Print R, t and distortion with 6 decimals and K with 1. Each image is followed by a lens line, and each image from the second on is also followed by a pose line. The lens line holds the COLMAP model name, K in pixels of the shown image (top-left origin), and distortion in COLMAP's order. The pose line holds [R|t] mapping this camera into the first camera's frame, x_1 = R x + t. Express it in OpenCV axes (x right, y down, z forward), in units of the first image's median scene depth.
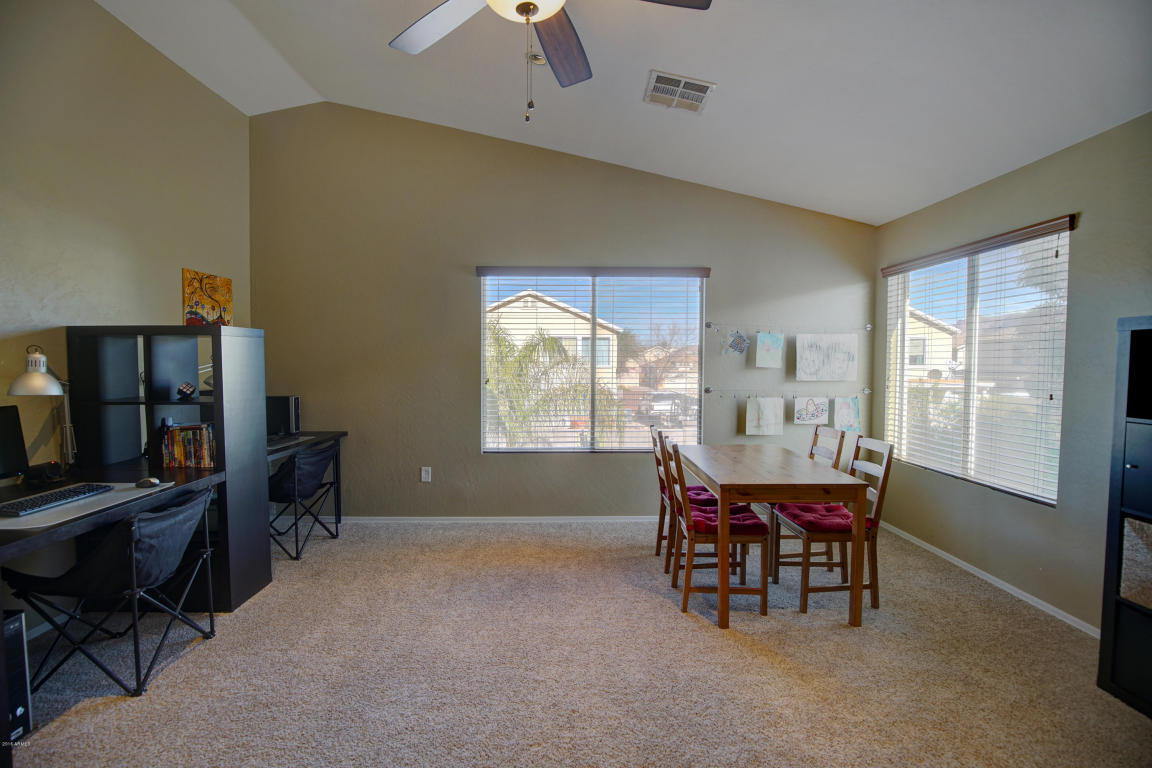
lens RADIAL K [[528.0, 0, 578.9], [0, 528.0, 384.3], [0, 0, 1]] dist [-0.026232, 0.001327]
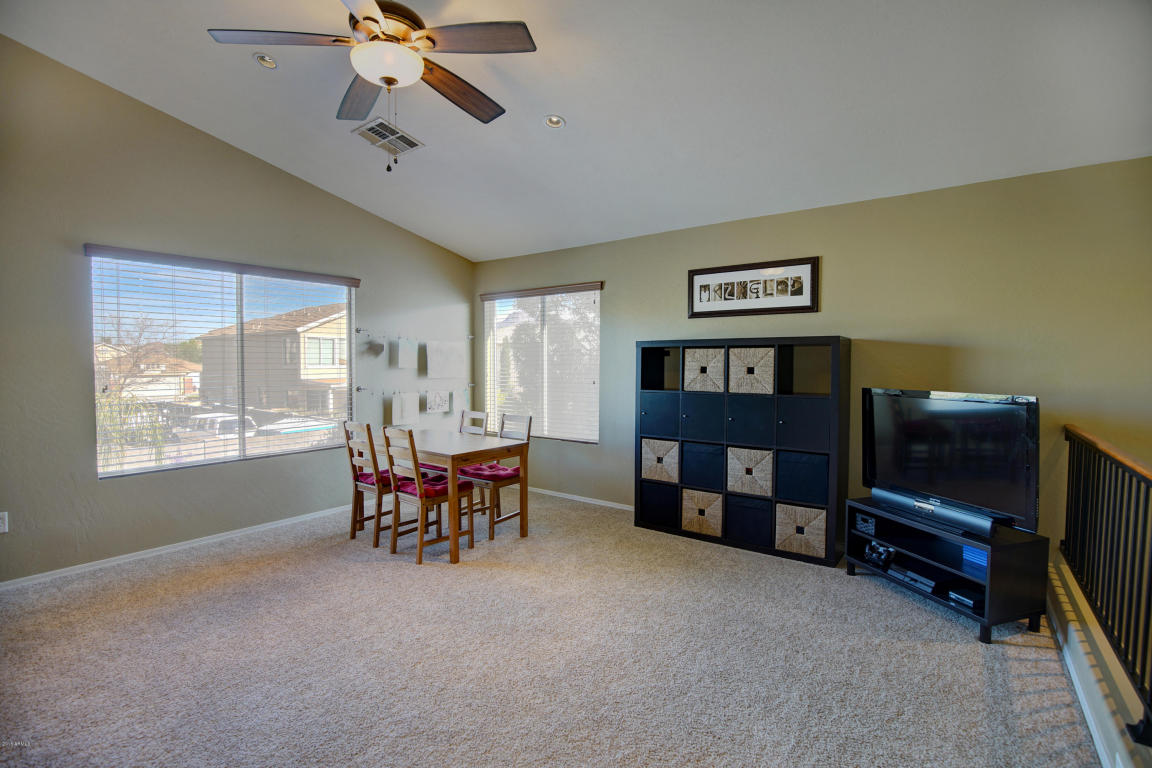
lens RADIAL K [[528.0, 0, 576.5], [0, 528.0, 385.2], [0, 0, 1]] dist [-0.026232, 0.001327]
pose [[0.617256, -0.035670, 0.785954, -0.447164], [0.035100, 0.999226, 0.017783, 0.000140], [-0.785979, 0.016611, 0.618030, -0.059205]]
